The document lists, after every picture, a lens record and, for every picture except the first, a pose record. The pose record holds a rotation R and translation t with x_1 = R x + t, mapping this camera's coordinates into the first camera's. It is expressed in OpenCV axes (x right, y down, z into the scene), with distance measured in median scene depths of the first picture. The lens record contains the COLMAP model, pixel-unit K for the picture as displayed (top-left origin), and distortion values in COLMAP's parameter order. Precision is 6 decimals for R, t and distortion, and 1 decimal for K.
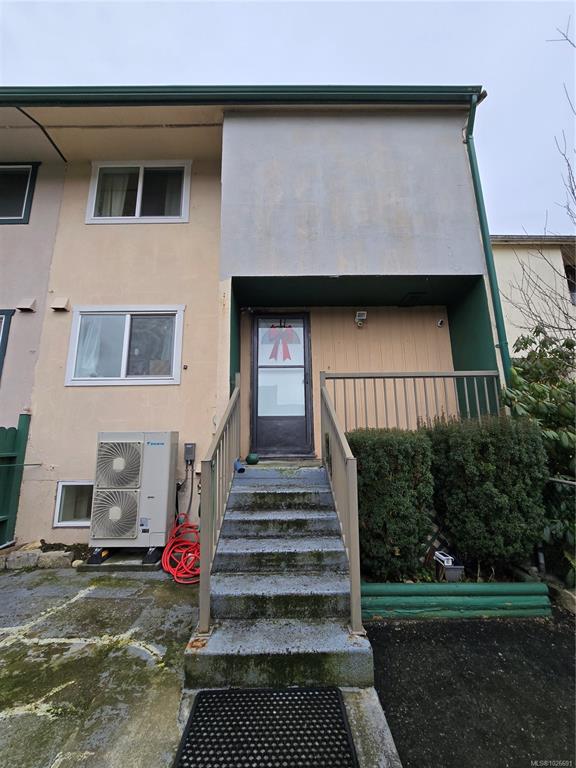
lens RADIAL K [[313.6, 0, 284.1], [0, 313.6, 379.9], [0, 0, 1]] dist [-0.011301, 0.003356]
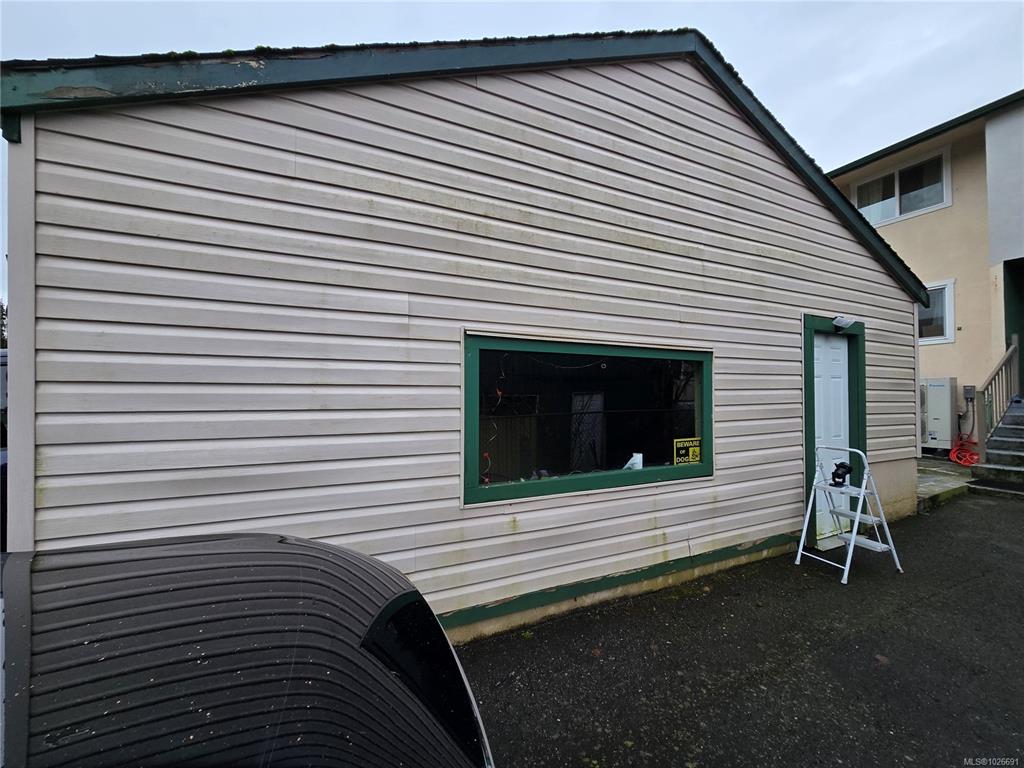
lens RADIAL K [[418.2, 0, 513.0], [0, 418.2, 387.0], [0, 0, 1]] dist [-0.011301, 0.003356]
pose [[0.429234, -0.003511, -0.903187, 0.554793], [0.164539, 0.983563, 0.074372, -0.294236], [0.888079, -0.180533, 0.422756, -1.772961]]
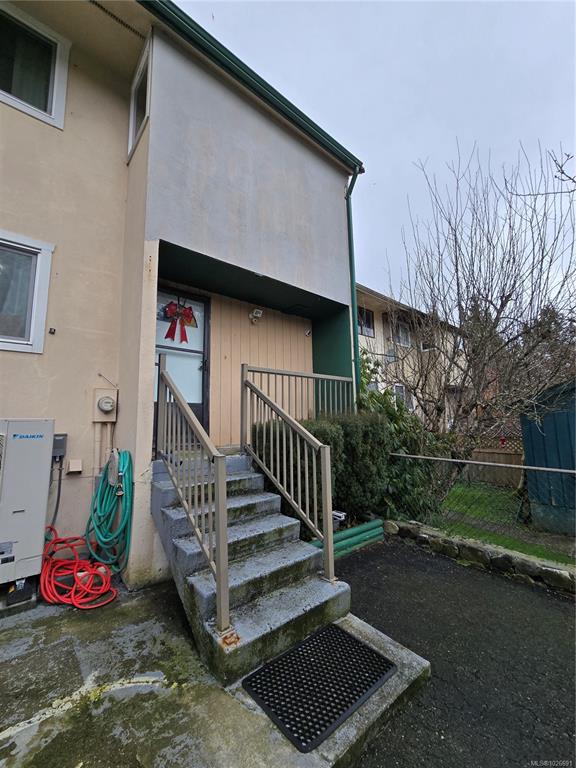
lens RADIAL K [[313.6, 0, 284.3], [0, 313.6, 380.8], [0, 0, 1]] dist [-0.011301, 0.003356]
pose [[0.771868, 0.084247, 0.630176, -0.432692], [-0.119937, 0.992680, 0.014195, -0.001037], [-0.624367, -0.086538, 0.776323, 0.102563]]
